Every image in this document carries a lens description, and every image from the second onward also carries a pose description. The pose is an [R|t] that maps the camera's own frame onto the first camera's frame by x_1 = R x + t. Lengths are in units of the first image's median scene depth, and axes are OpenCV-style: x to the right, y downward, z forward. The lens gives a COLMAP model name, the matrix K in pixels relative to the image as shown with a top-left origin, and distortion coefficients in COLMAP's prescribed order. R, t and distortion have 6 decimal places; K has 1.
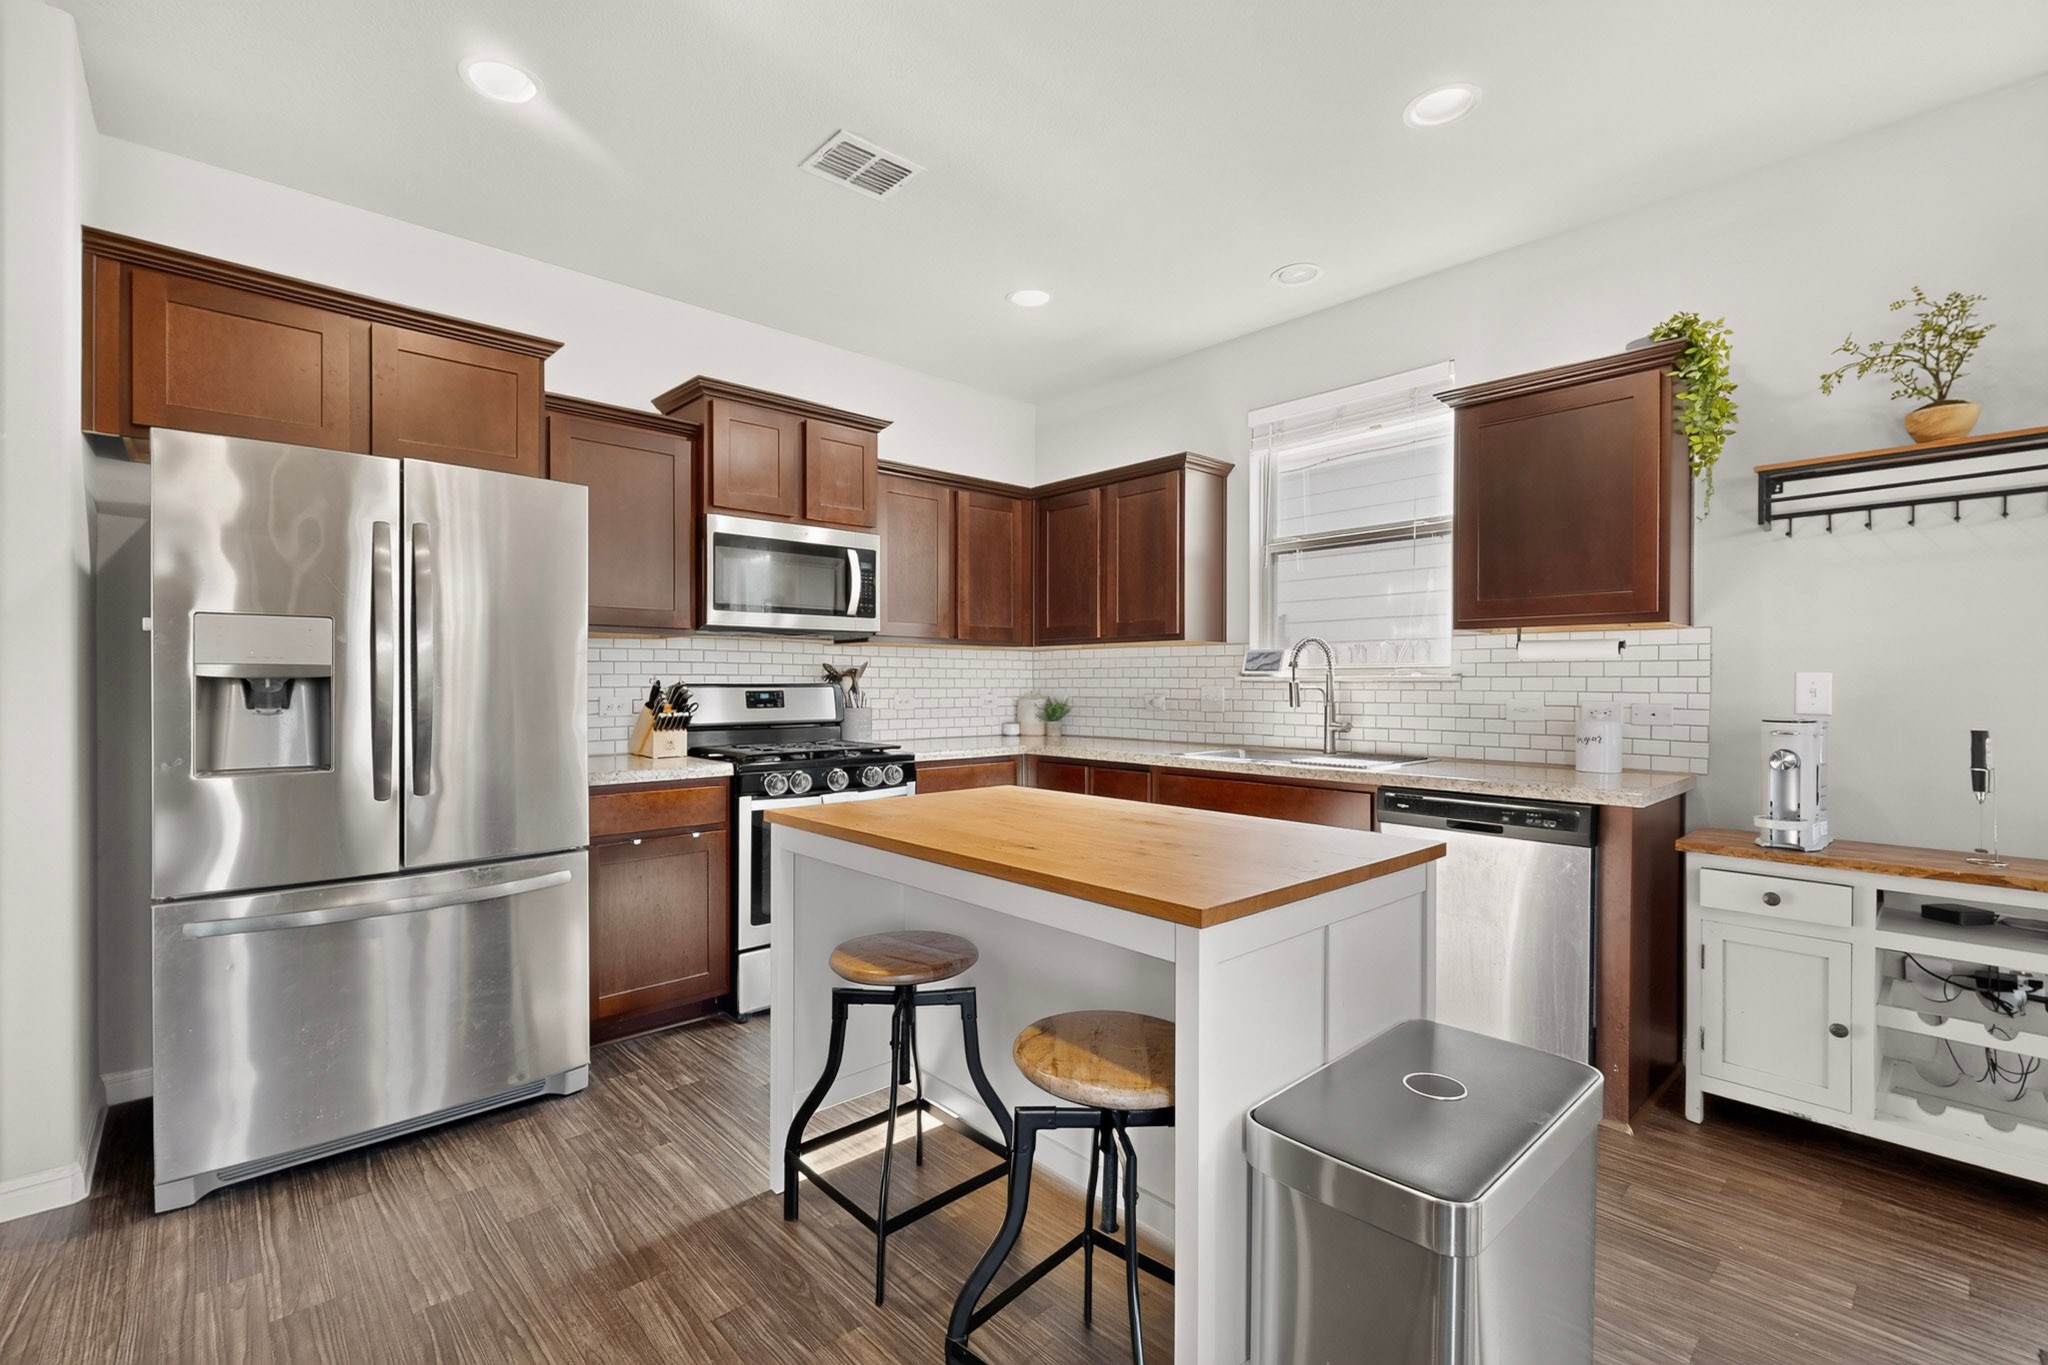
lens RADIAL K [[862.5, 0, 1022.6], [0, 862.5, 708.3], [0, 0, 1]] dist [-0.044697, 0.013565]
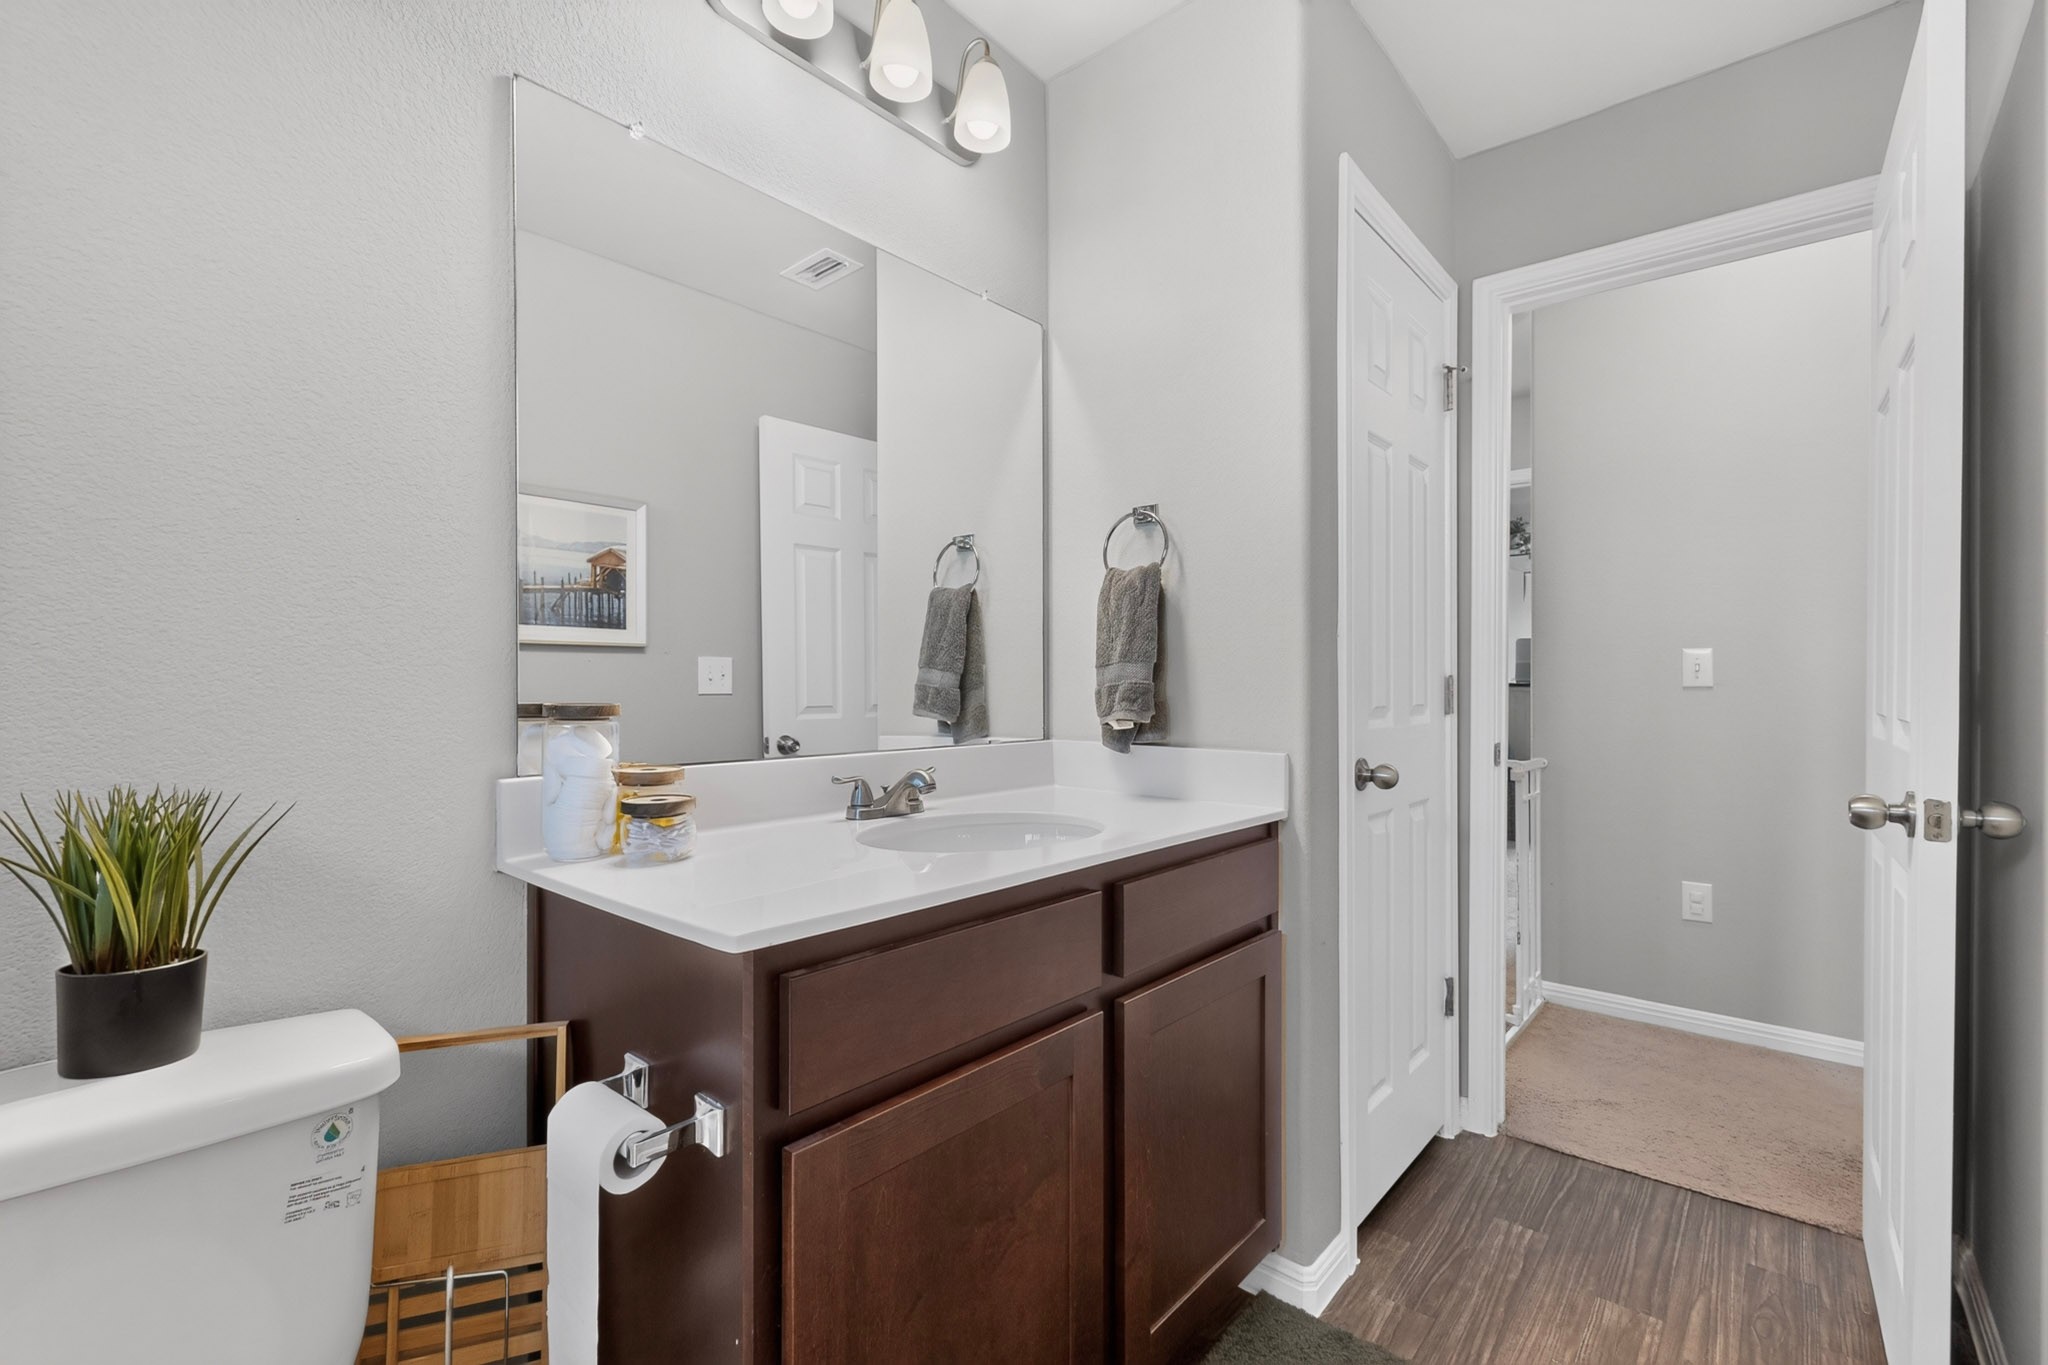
lens RADIAL K [[898.4, 0, 1013.2], [0, 898.4, 686.0], [0, 0, 1]] dist [0.003598, -0.000164]
pose [[-0.115671, 0.002436, 0.993285, -6.278143], [0.028314, 0.999599, 0.000846, -0.008458], [-0.992884, 0.028222, -0.115694, 6.259348]]
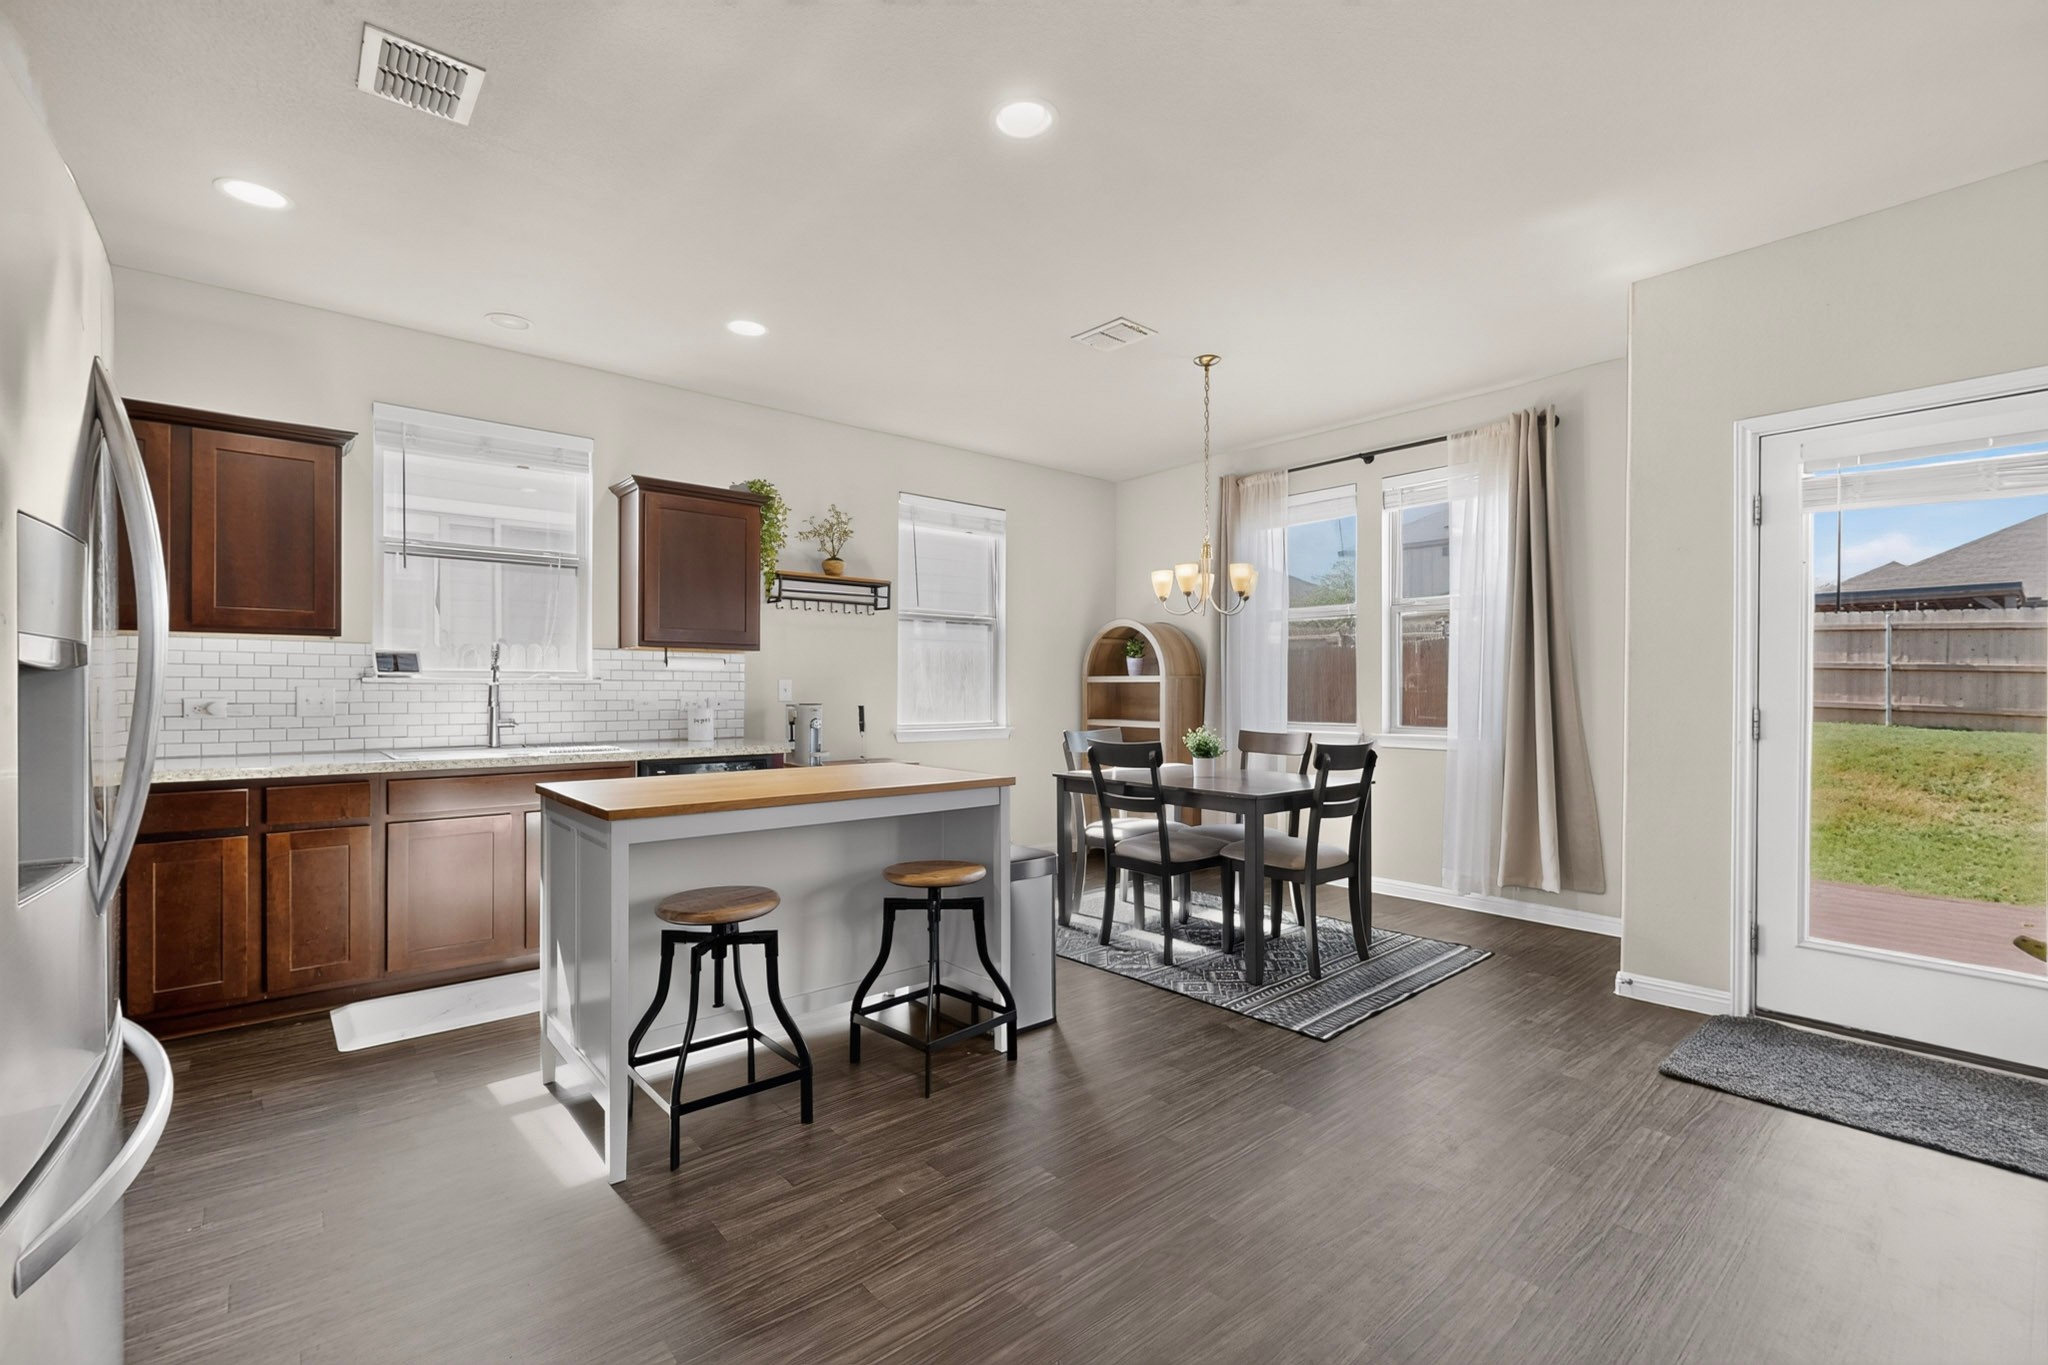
lens RADIAL K [[898.4, 0, 1013.2], [0, 898.4, 686.0], [0, 0, 1]] dist [0.003598, -0.000164]
pose [[0.034408, 0.000216, 0.999408, -0.787332], [0.027337, 0.999626, -0.001157, -0.007472], [-0.999034, 0.027361, 0.034389, 0.275103]]
